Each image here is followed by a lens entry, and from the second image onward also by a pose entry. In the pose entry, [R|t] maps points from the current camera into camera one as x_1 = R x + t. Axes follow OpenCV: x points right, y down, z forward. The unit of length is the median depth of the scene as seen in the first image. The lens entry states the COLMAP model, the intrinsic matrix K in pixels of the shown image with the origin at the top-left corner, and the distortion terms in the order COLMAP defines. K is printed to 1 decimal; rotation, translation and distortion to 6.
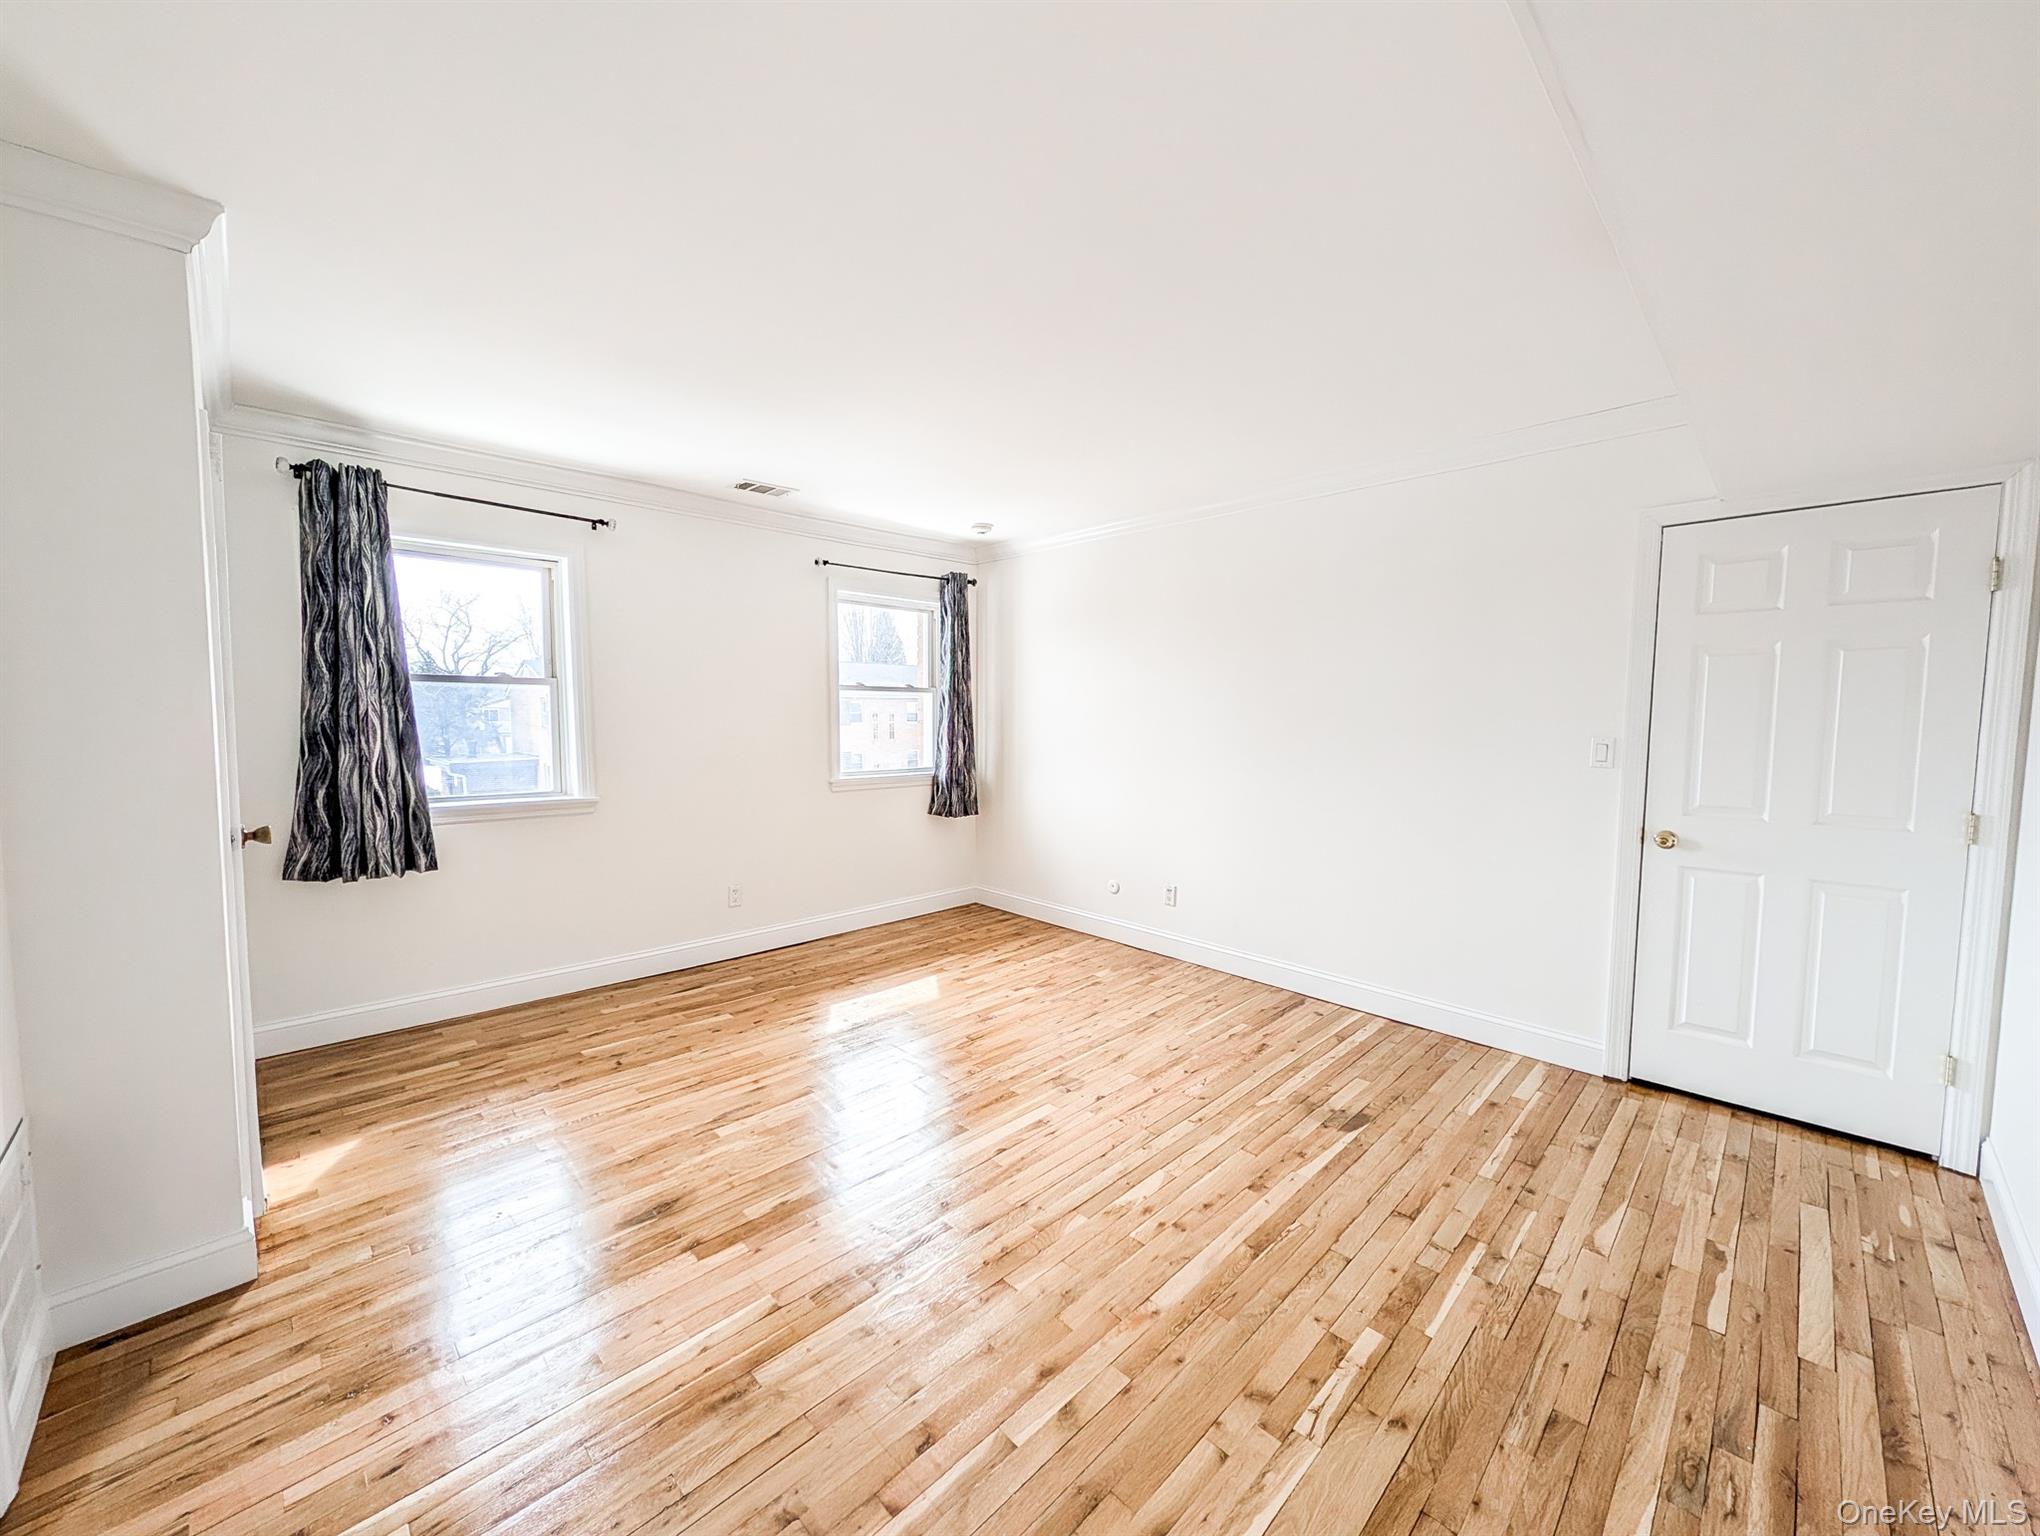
lens RADIAL K [[800.1, 0, 1006.7], [0, 800.1, 772.4], [0, 0, 1]] dist [0.003158, -0.000509]
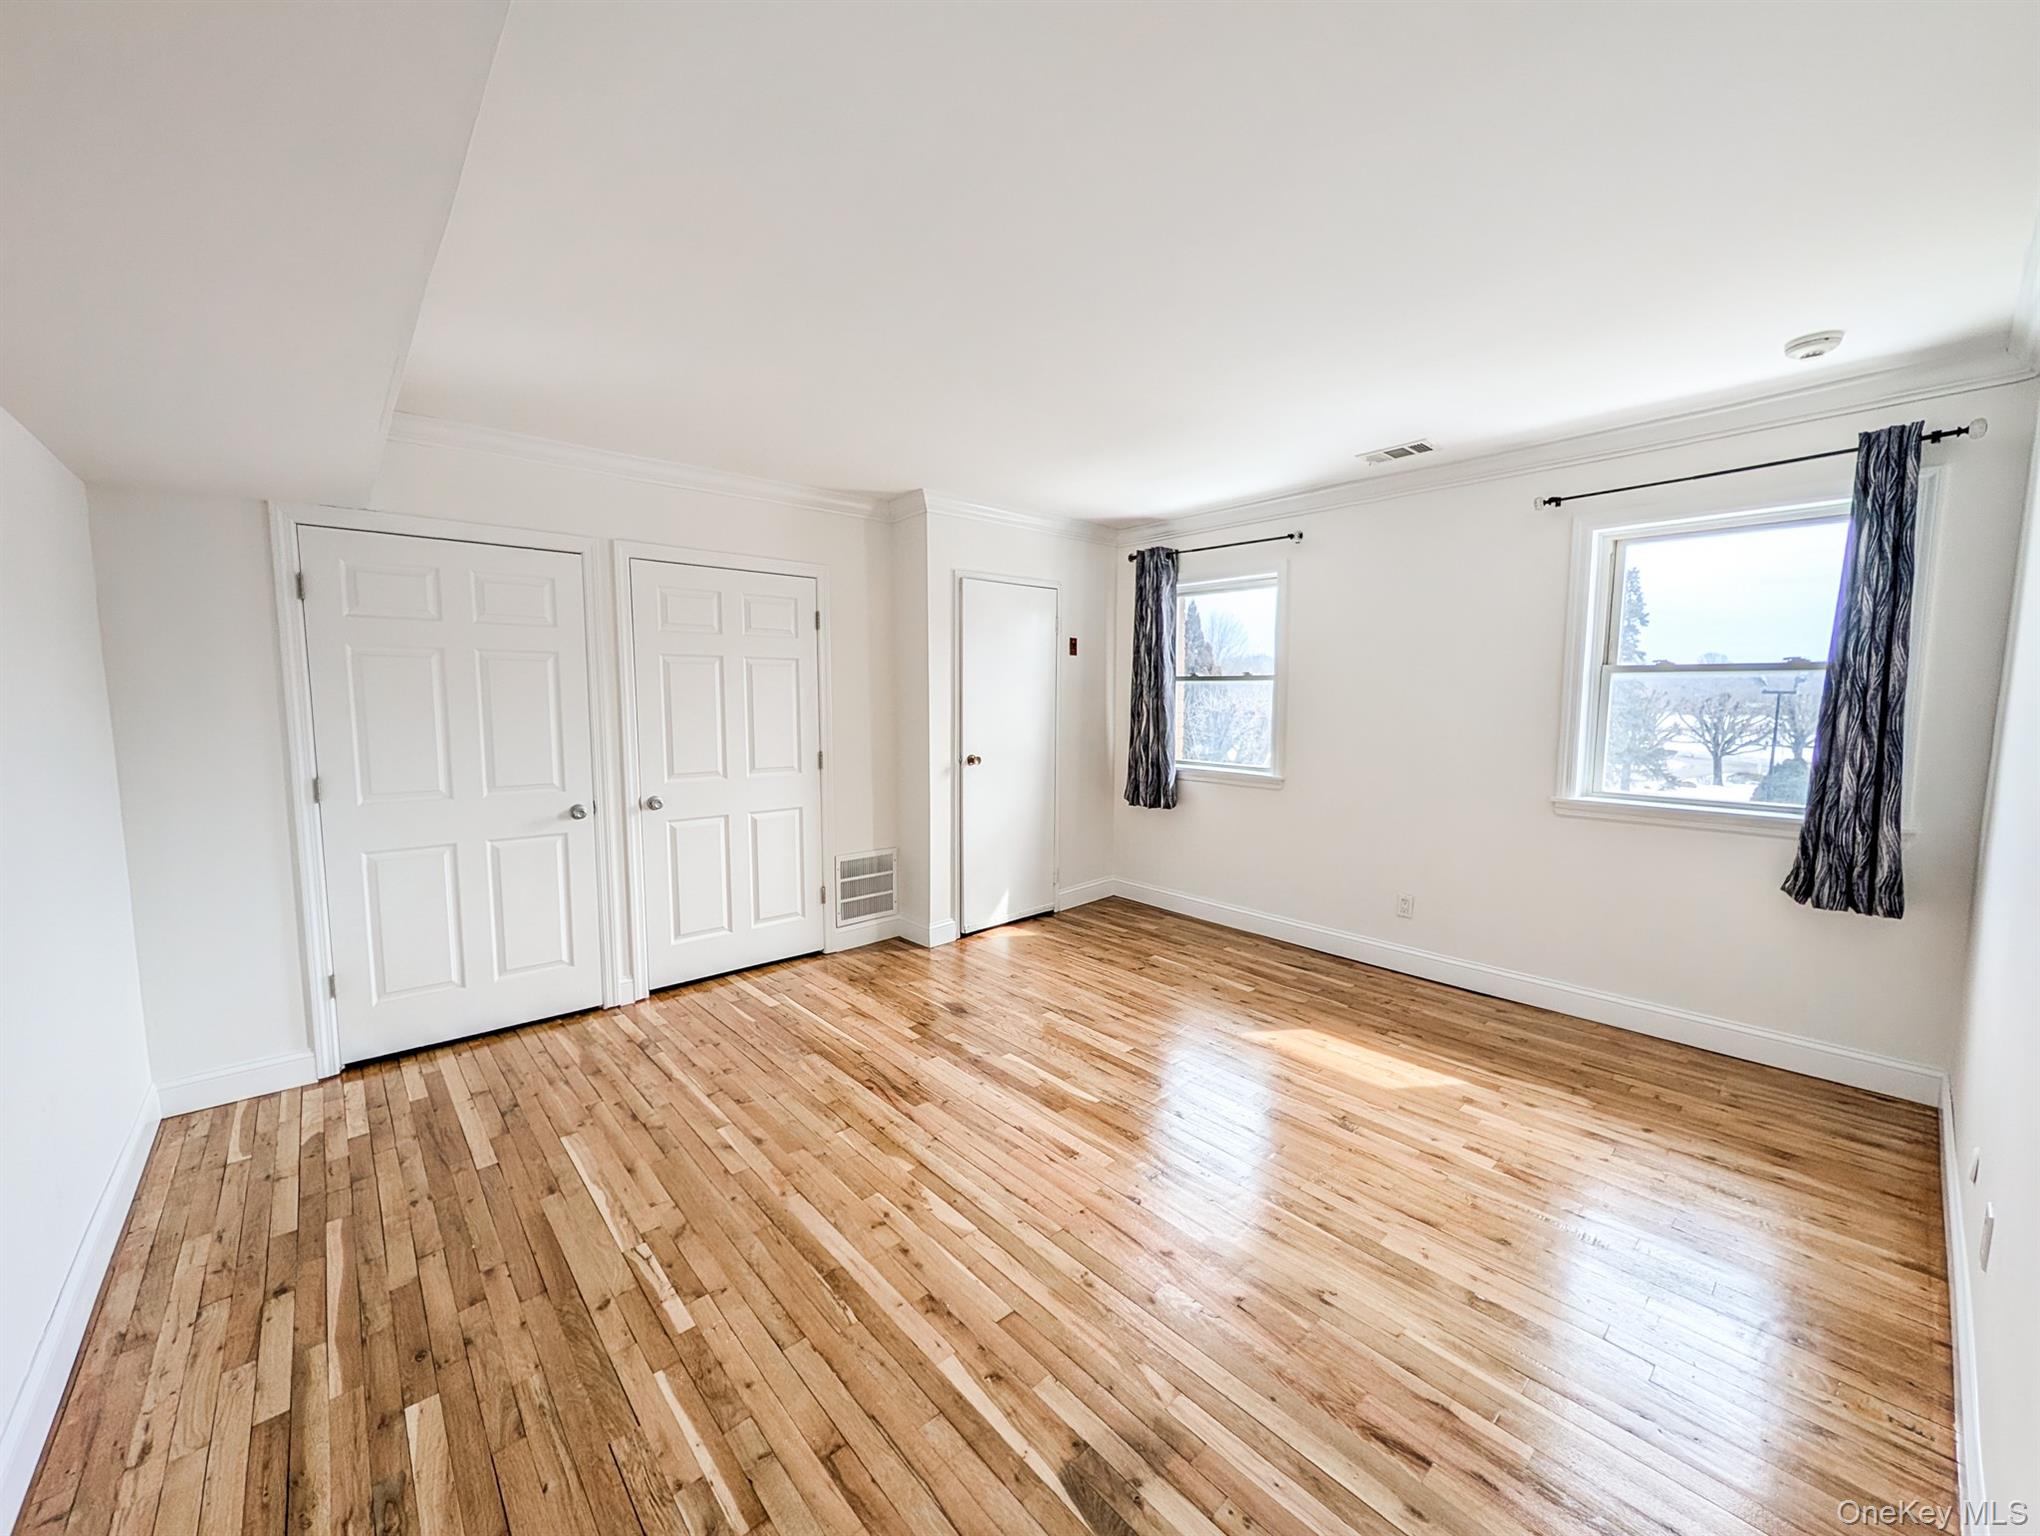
lens RADIAL K [[800.1, 0, 1007.7], [0, 800.1, 761.6], [0, 0, 1]] dist [0.003158, -0.000509]
pose [[-0.066625, 0.081052, -0.994481, 0.815156], [-0.075653, 0.993416, 0.086034, -0.072665], [0.994906, 0.080967, -0.060054, 0.832864]]
